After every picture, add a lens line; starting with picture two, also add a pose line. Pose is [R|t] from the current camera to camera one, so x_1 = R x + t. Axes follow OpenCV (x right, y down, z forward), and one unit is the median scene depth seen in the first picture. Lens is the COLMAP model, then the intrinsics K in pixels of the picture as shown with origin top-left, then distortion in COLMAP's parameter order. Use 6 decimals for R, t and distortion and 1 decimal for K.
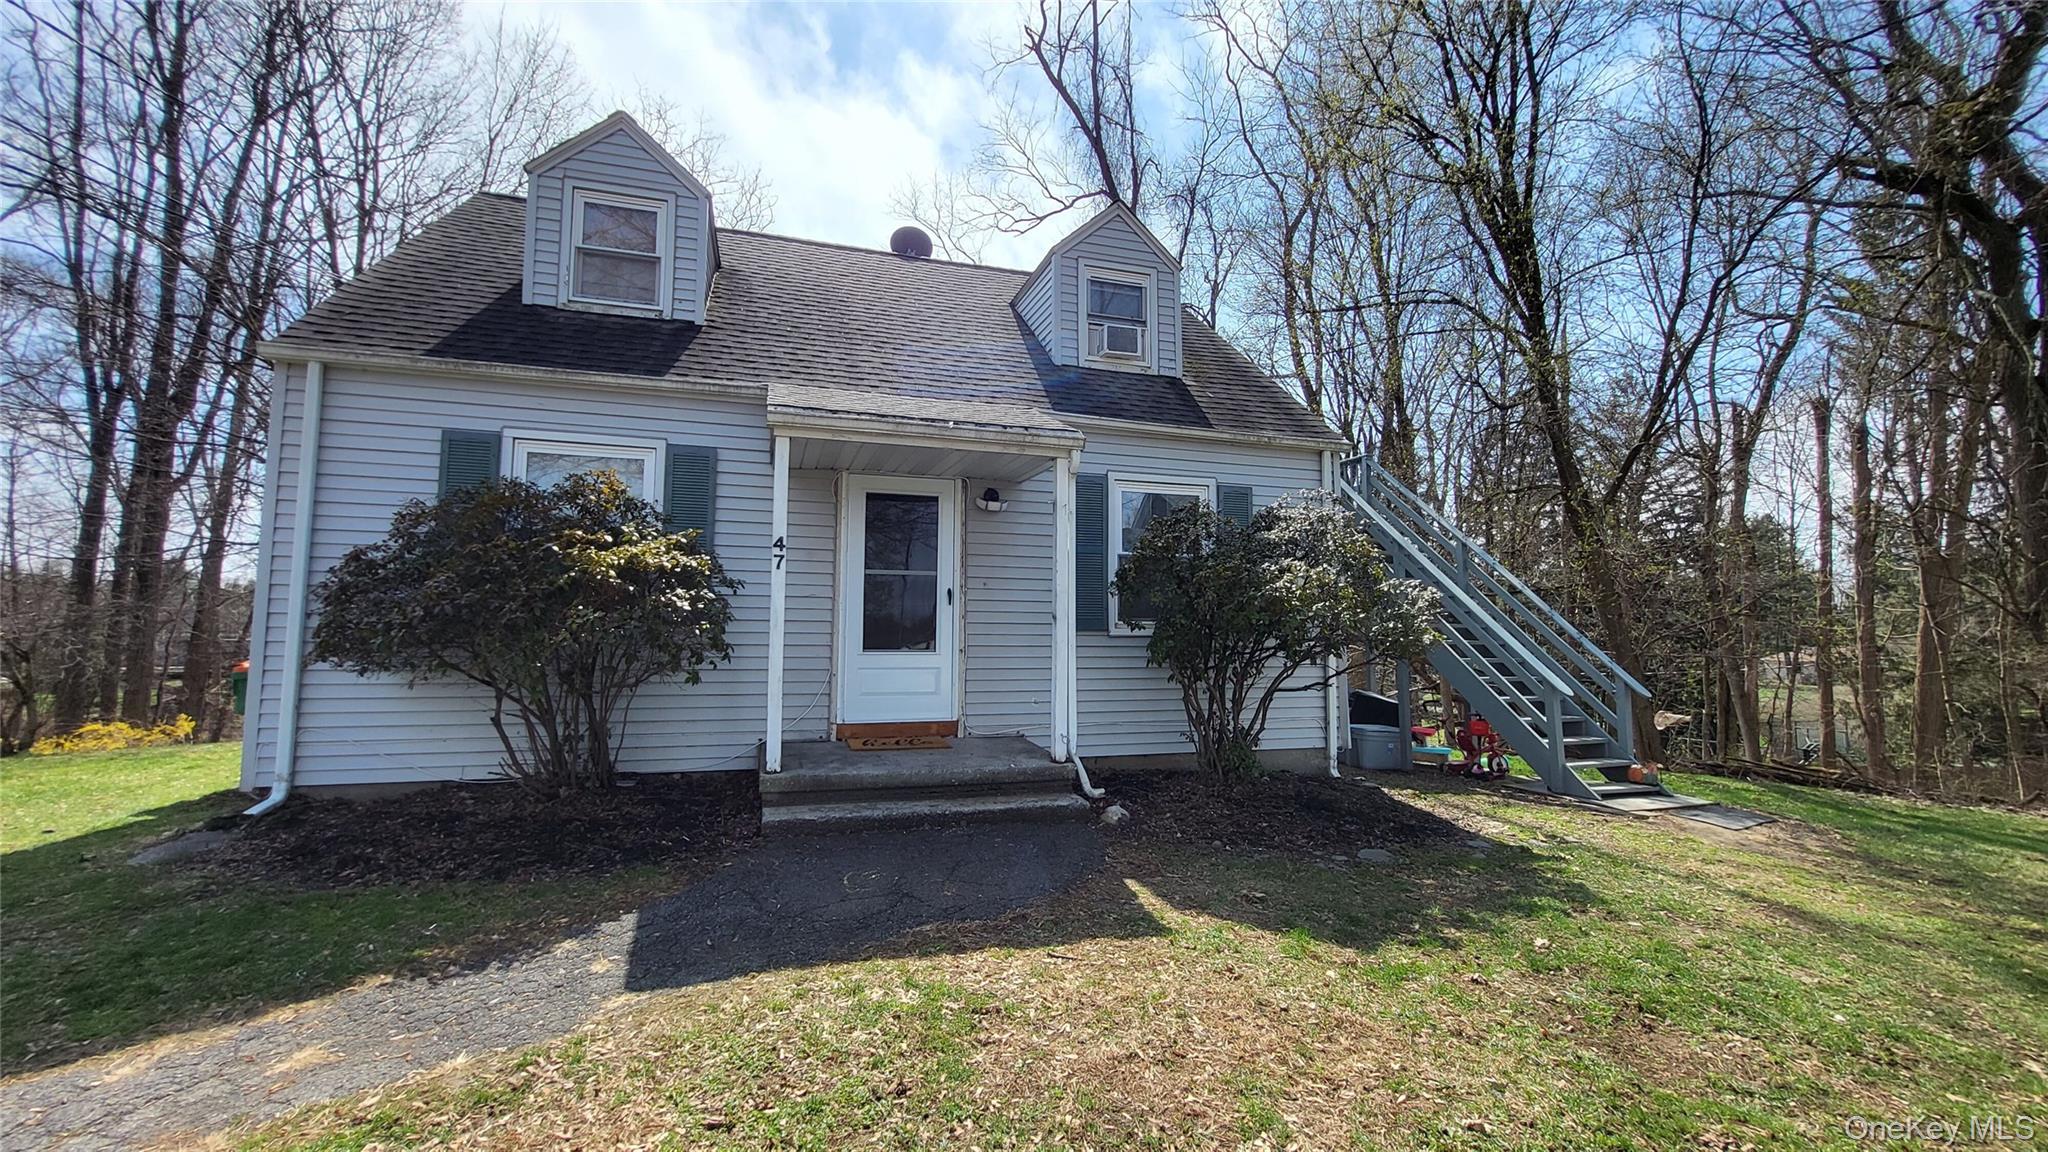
lens RADIAL K [[827.2, 0, 1020.3], [0, 827.2, 566.9], [0, 0, 1]] dist [-0.002068, -0.000398]
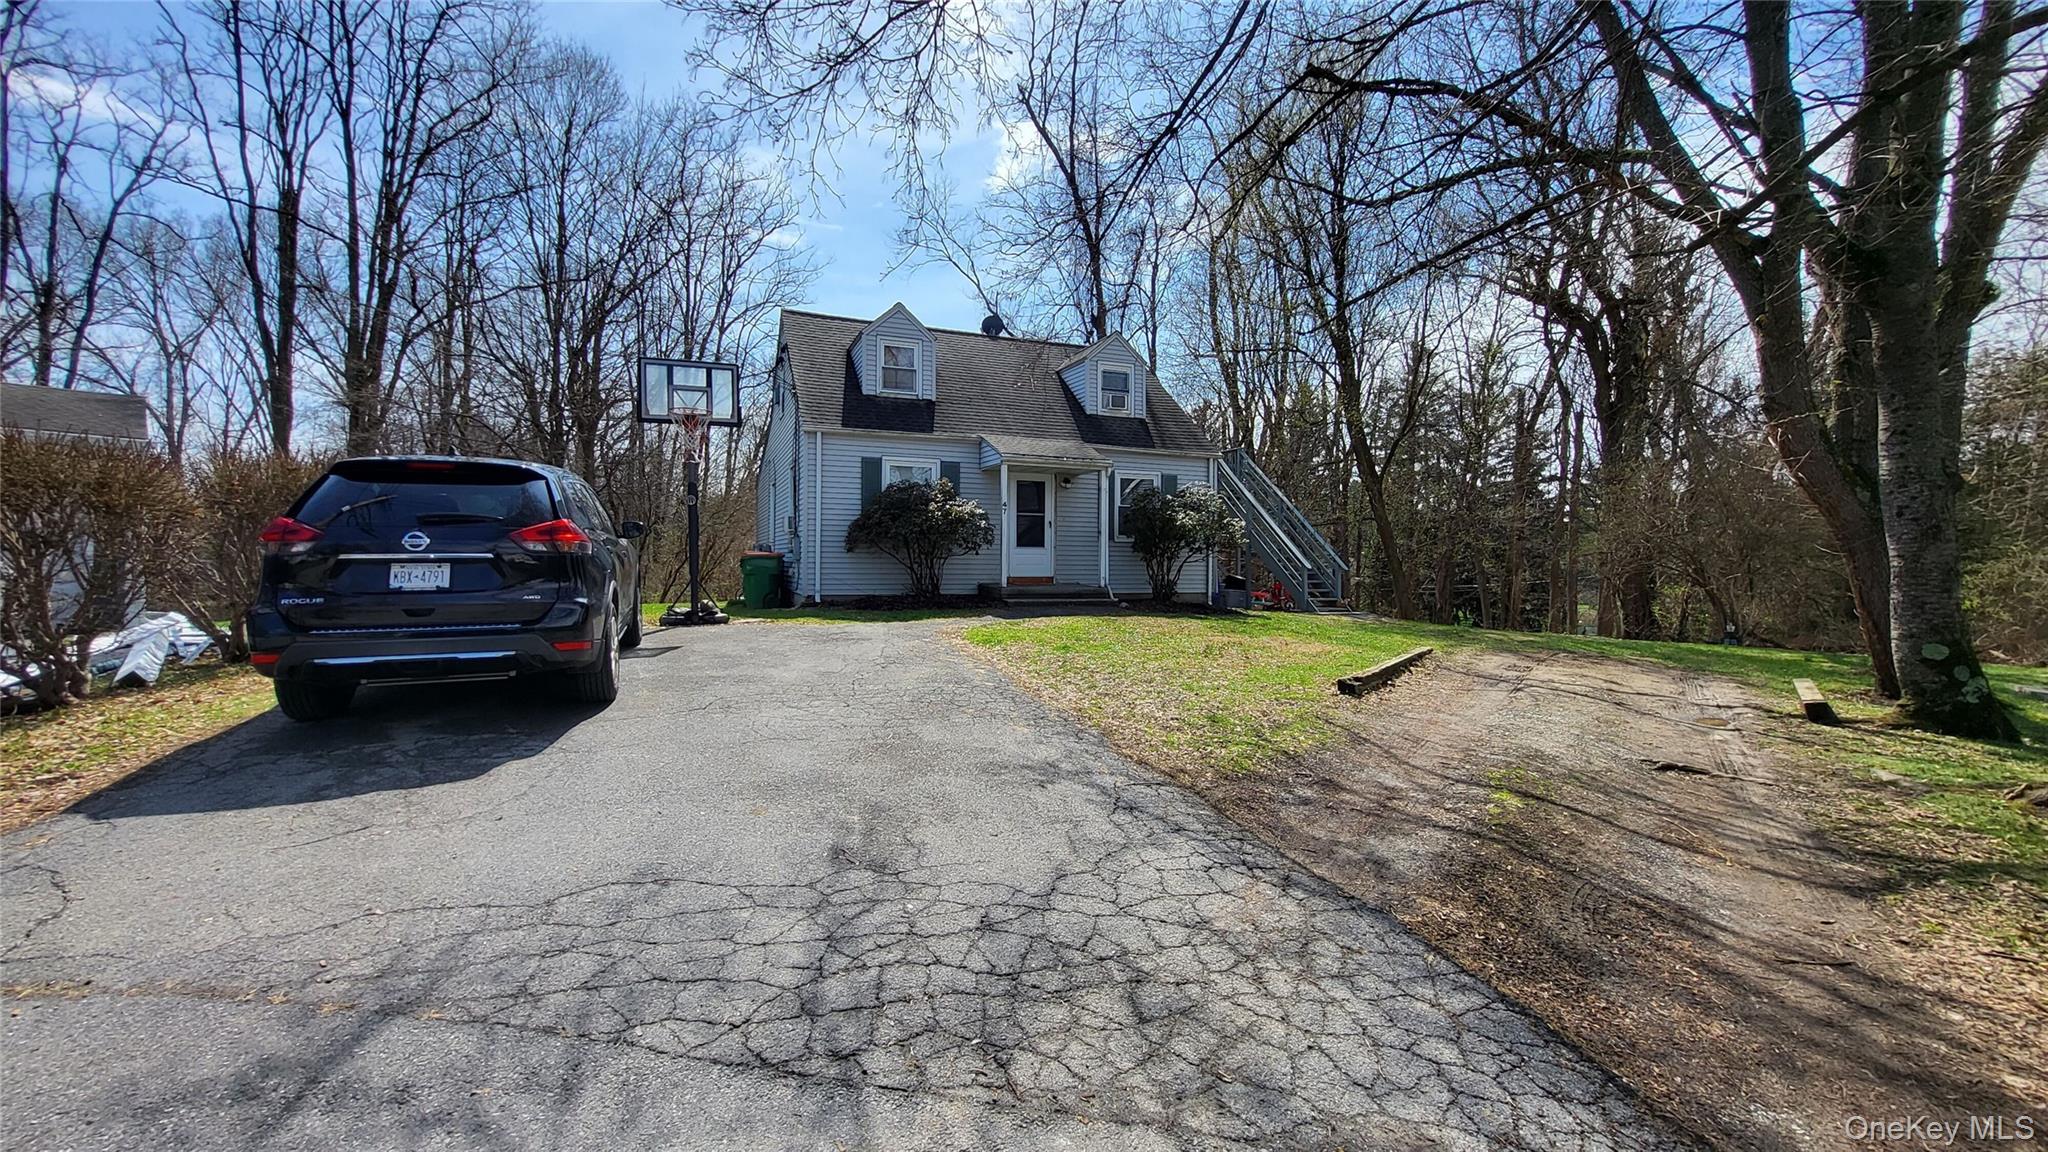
lens RADIAL K [[822.6, 0, 1024.0], [0, 822.6, 576.0], [0, 0, 1]] dist [-0.000978, -0.000086]
pose [[0.996415, -0.001497, 0.084592, -0.355647], [-0.006673, 0.995338, 0.096213, -0.042899], [-0.084341, -0.096432, 0.991760, -1.327161]]
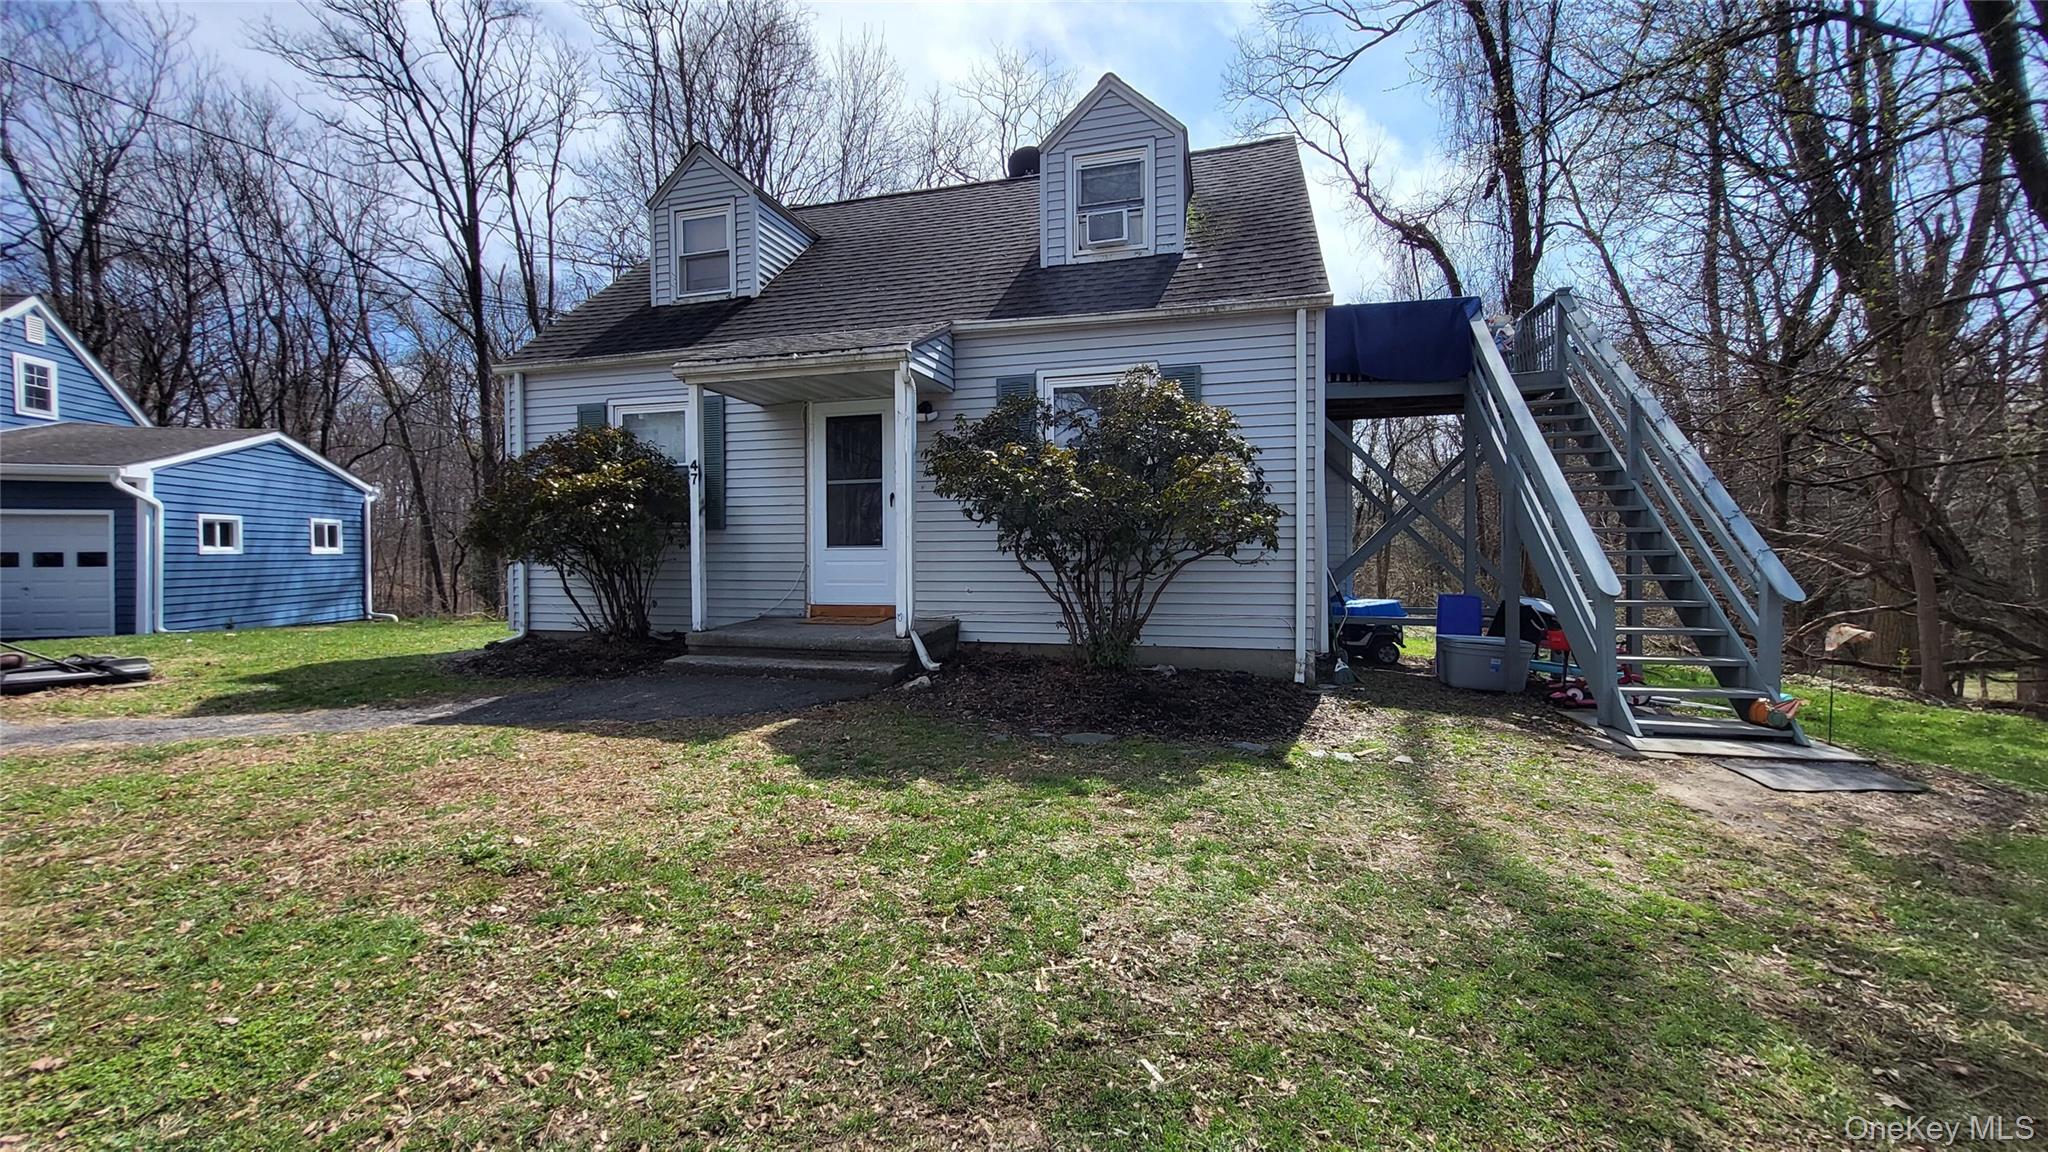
lens RADIAL K [[823.5, 0, 988.1], [0, 823.5, 576.1], [0, 0, 1]] dist [-0.000795, -0.000348]
pose [[0.833105, 0.002896, -0.553108, 0.662818], [0.057528, 0.994109, 0.091856, 0.043346], [0.550116, -0.108345, 0.828030, 0.101154]]
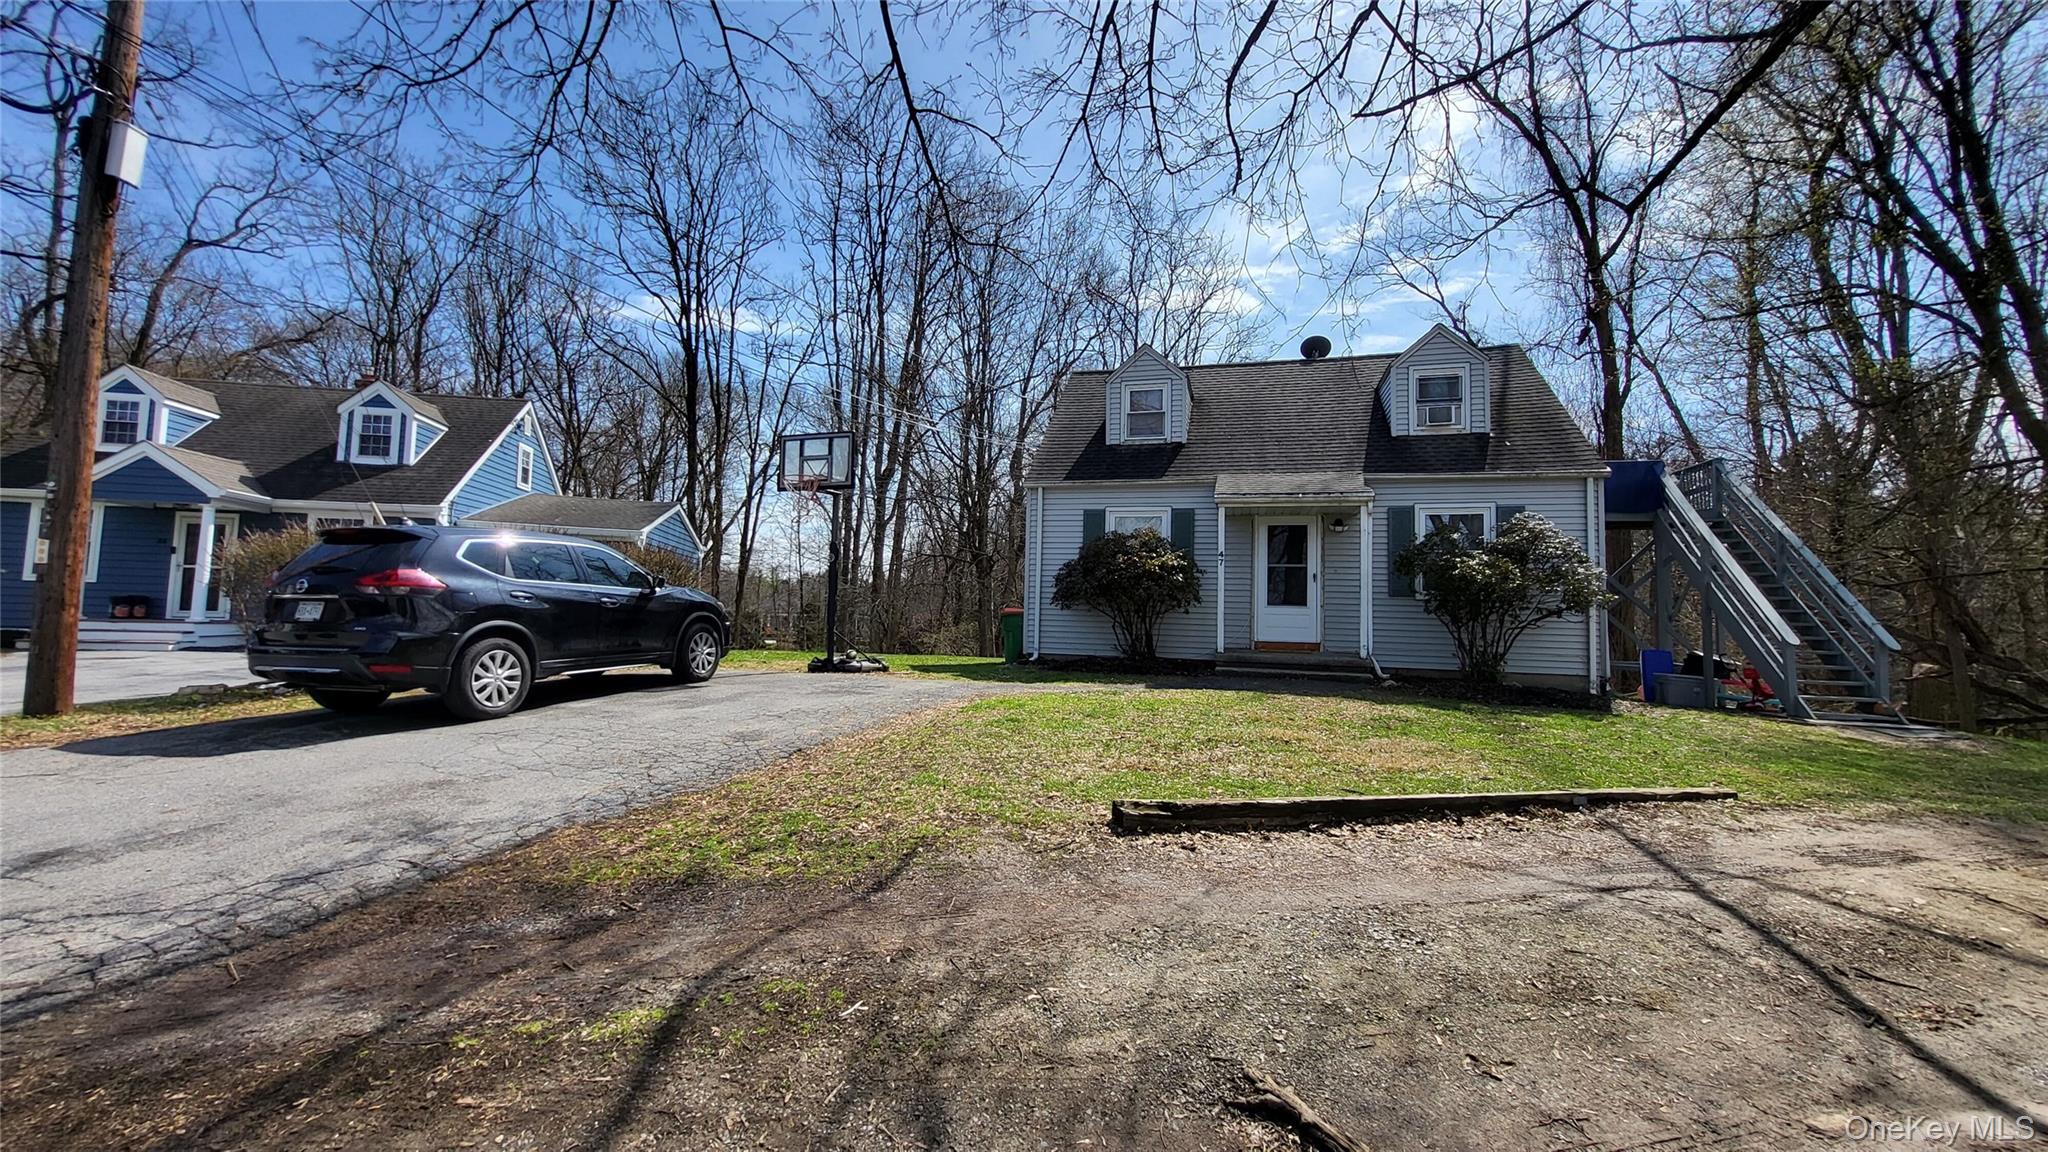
lens RADIAL K [[823.5, 0, 988.1], [0, 823.5, 576.1], [0, 0, 1]] dist [-0.000795, -0.000348]
pose [[0.827003, -0.014056, -0.562021, 0.352881], [0.024720, 0.999630, 0.011375, -0.007514], [0.561653, -0.023300, 0.827045, -0.970174]]
